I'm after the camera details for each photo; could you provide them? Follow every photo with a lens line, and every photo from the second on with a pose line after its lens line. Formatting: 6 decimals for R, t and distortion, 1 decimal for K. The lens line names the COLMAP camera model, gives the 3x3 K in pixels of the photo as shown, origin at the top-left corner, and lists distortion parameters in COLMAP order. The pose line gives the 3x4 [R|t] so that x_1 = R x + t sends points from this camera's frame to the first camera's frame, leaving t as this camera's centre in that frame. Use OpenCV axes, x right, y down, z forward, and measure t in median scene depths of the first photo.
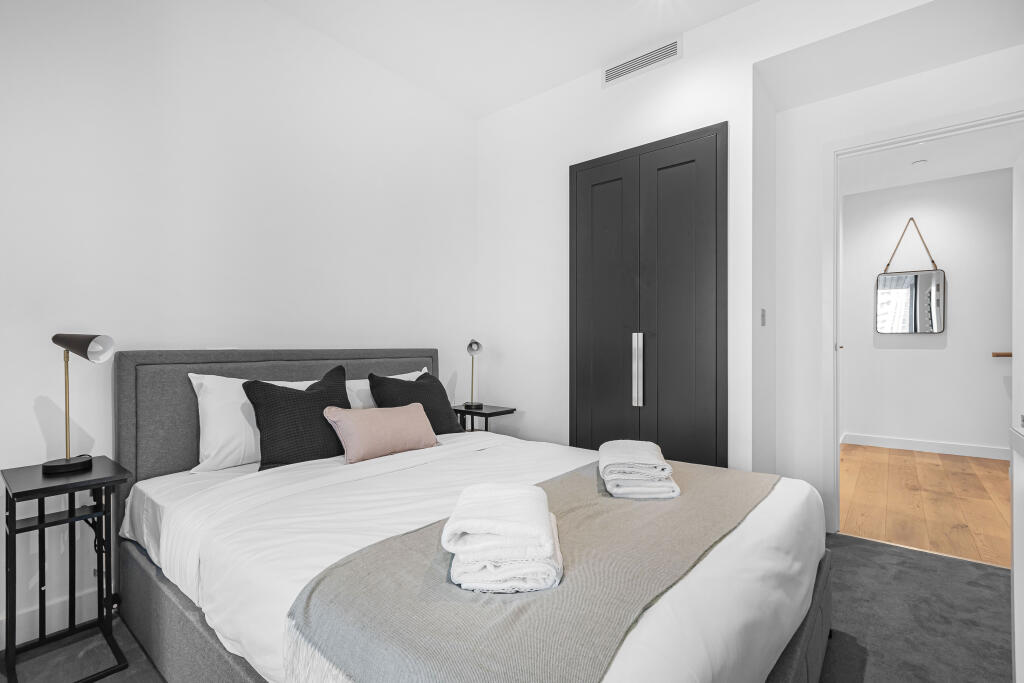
lens RADIAL K [[480.3, 0, 509.6], [0, 480.3, 341.1], [0, 0, 1]] dist [0.009897, -0.001688]
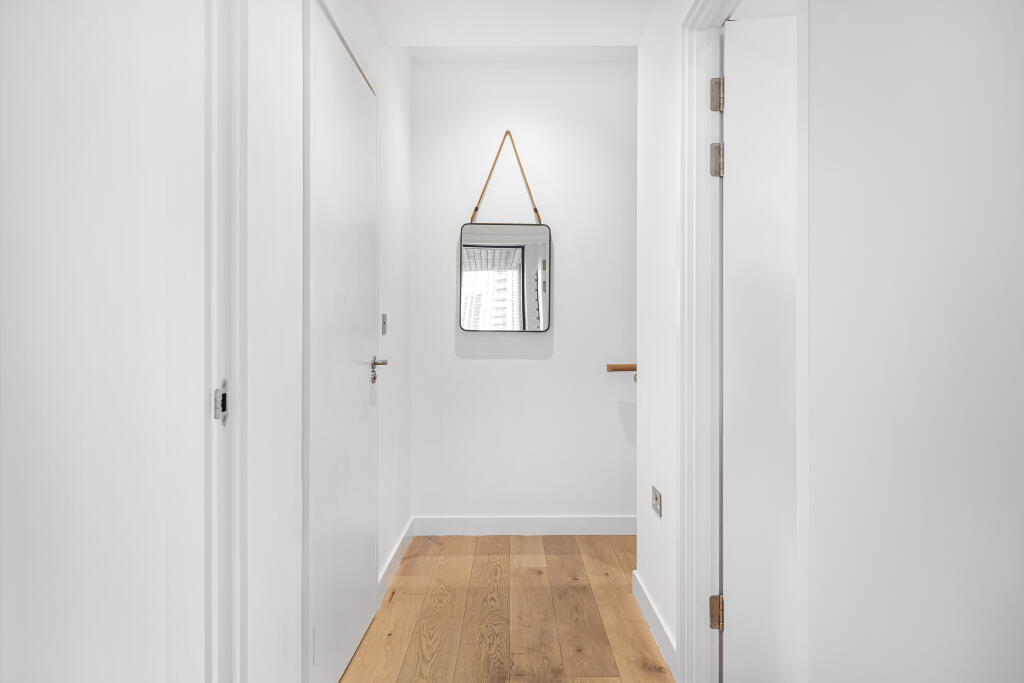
lens RADIAL K [[708.1, 0, 512.3], [0, 708.1, 341.3], [0, 0, 1]] dist [-0.001392, -0.000079]
pose [[0.779515, -0.005899, 0.626356, 0.321051], [0.000686, 0.999963, 0.008563, -0.011754], [-0.626383, -0.006245, 0.779490, 0.354037]]
